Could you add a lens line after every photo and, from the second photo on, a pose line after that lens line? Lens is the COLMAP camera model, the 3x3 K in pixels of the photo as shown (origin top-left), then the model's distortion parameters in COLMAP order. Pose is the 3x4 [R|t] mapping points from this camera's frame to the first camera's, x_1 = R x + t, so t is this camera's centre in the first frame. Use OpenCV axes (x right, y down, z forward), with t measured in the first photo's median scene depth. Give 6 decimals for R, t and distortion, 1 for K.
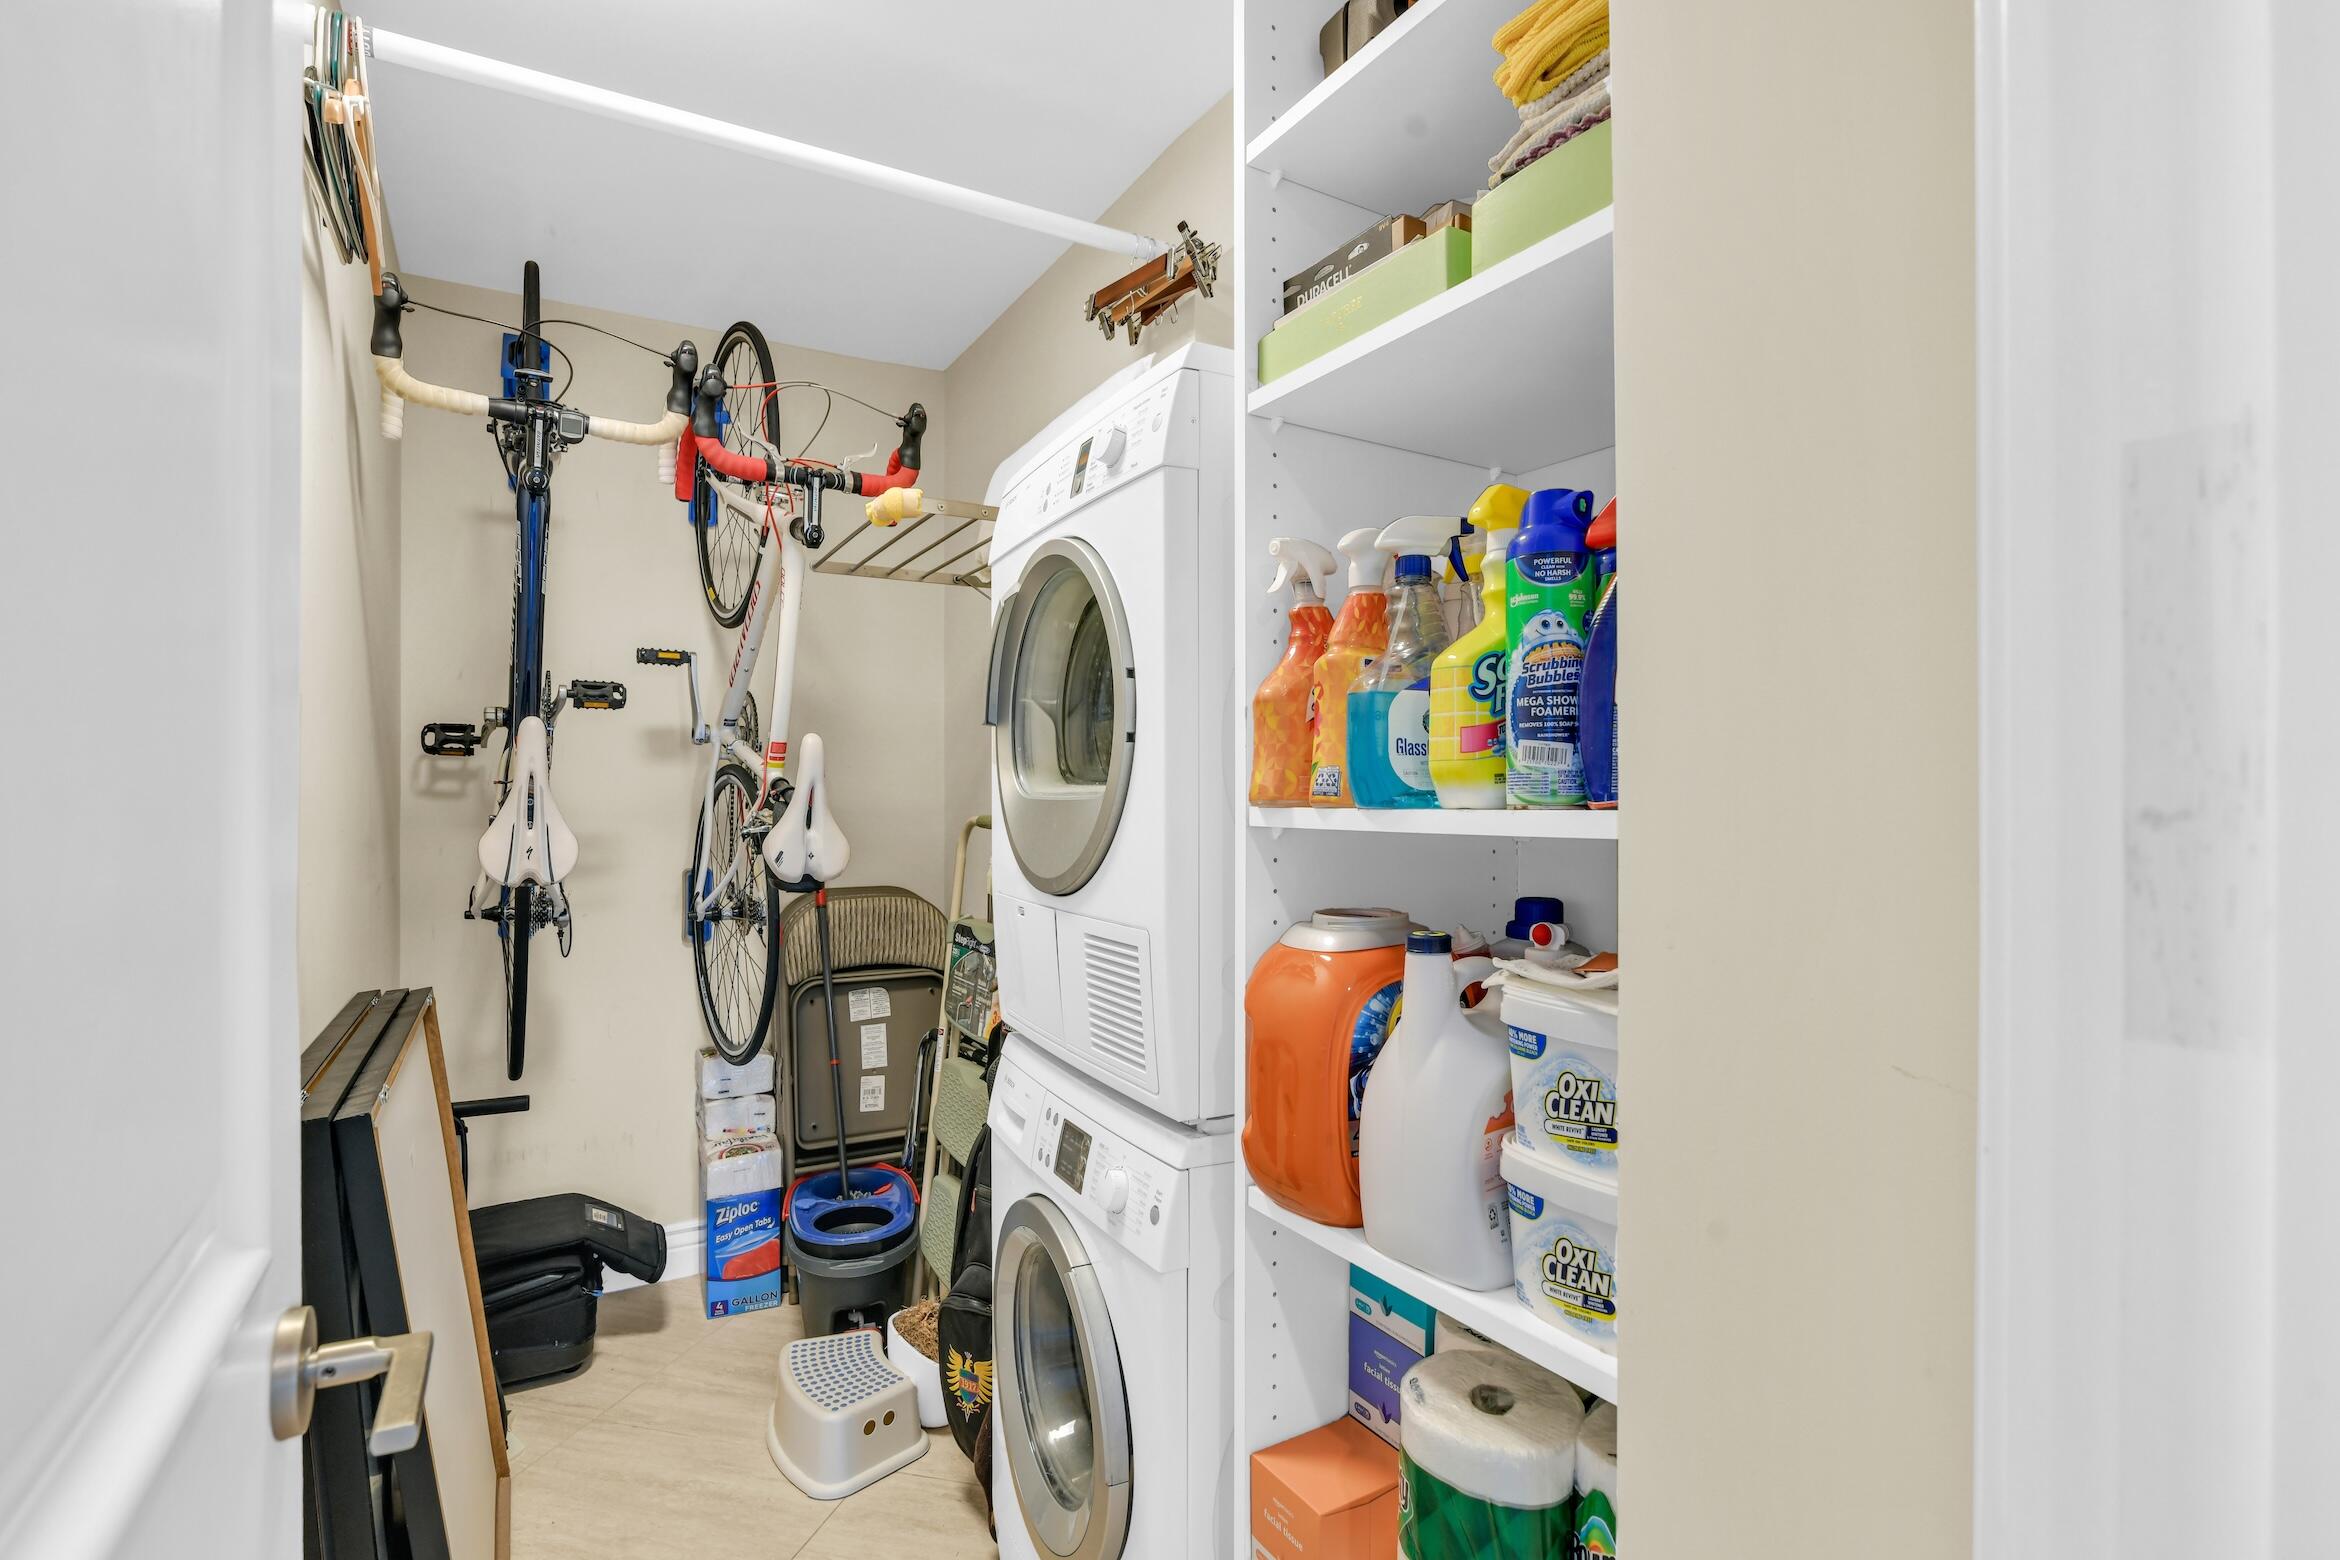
lens RADIAL K [[1145.5, 0, 1170.0], [0, 1145.5, 780.0], [0, 0, 1]] dist [-0.035856, 0.000275]
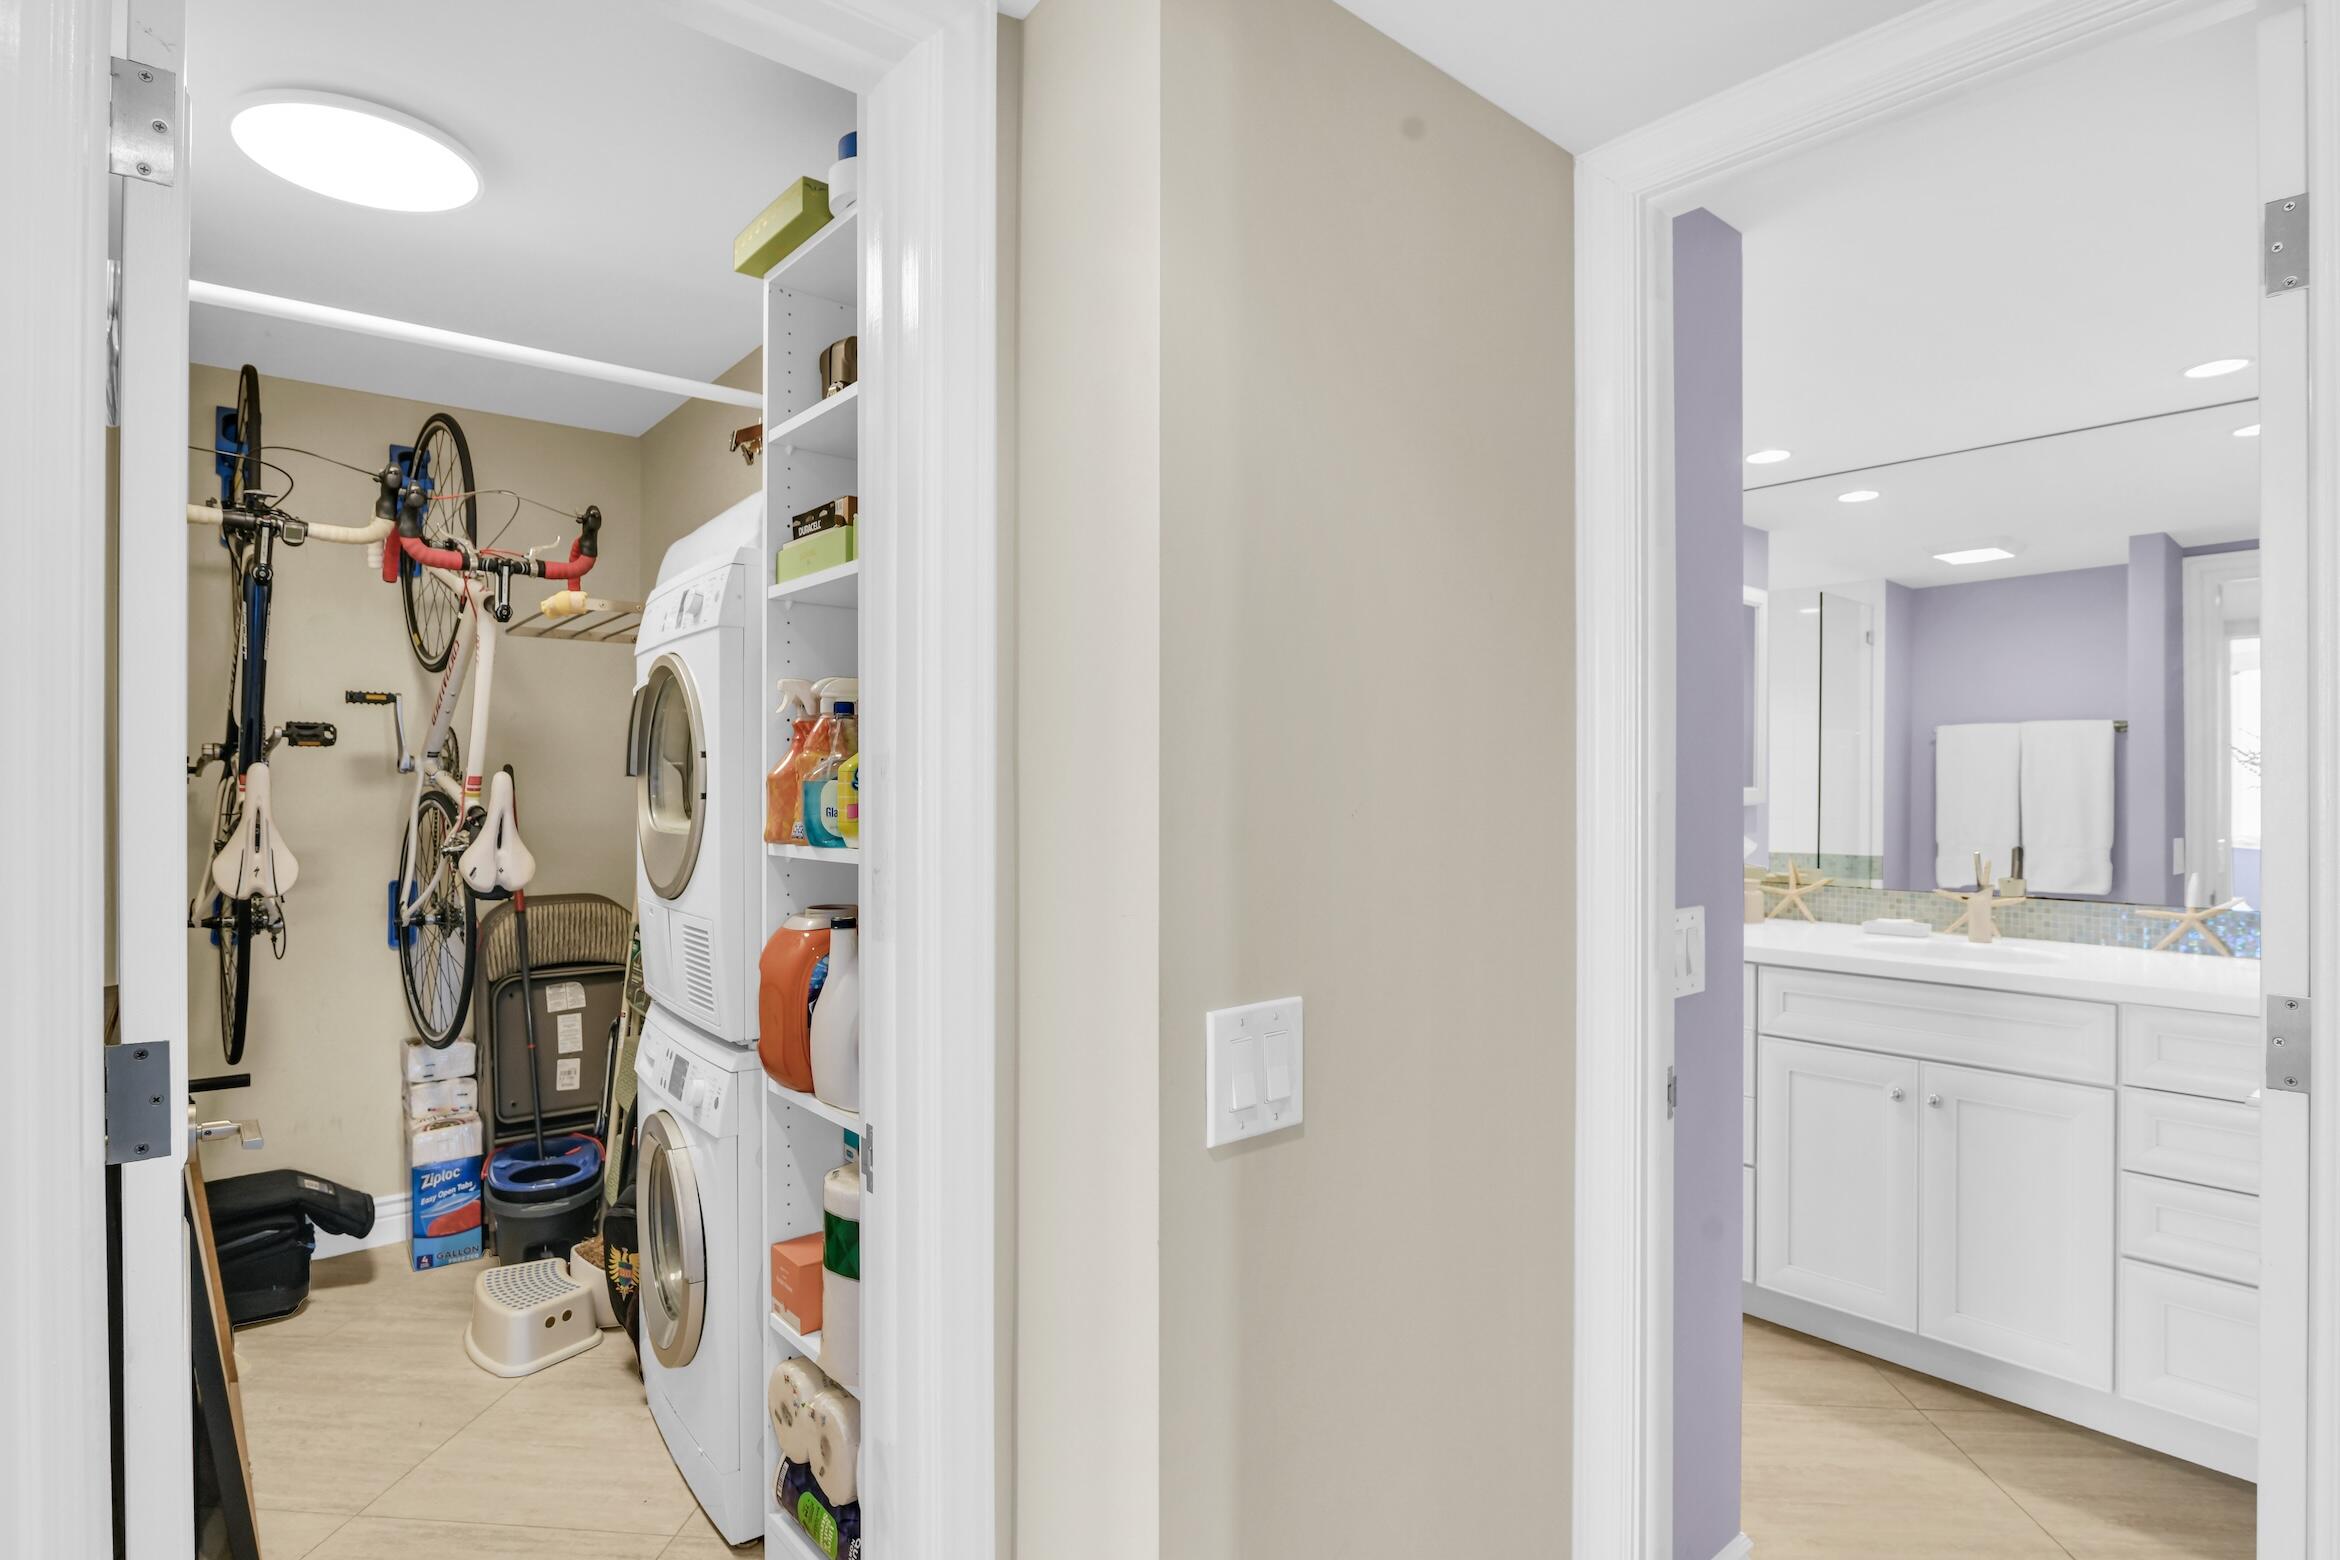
lens RADIAL K [[1184.2, 0, 1170.0], [0, 1184.2, 780.0], [0, 0, 1]] dist [-0.038165, -0.000274]
pose [[0.982677, 0.001749, 0.185320, 0.147306], [-0.002220, 0.999995, 0.002333, -0.032863], [-0.185315, -0.002704, 0.982675, -0.343270]]
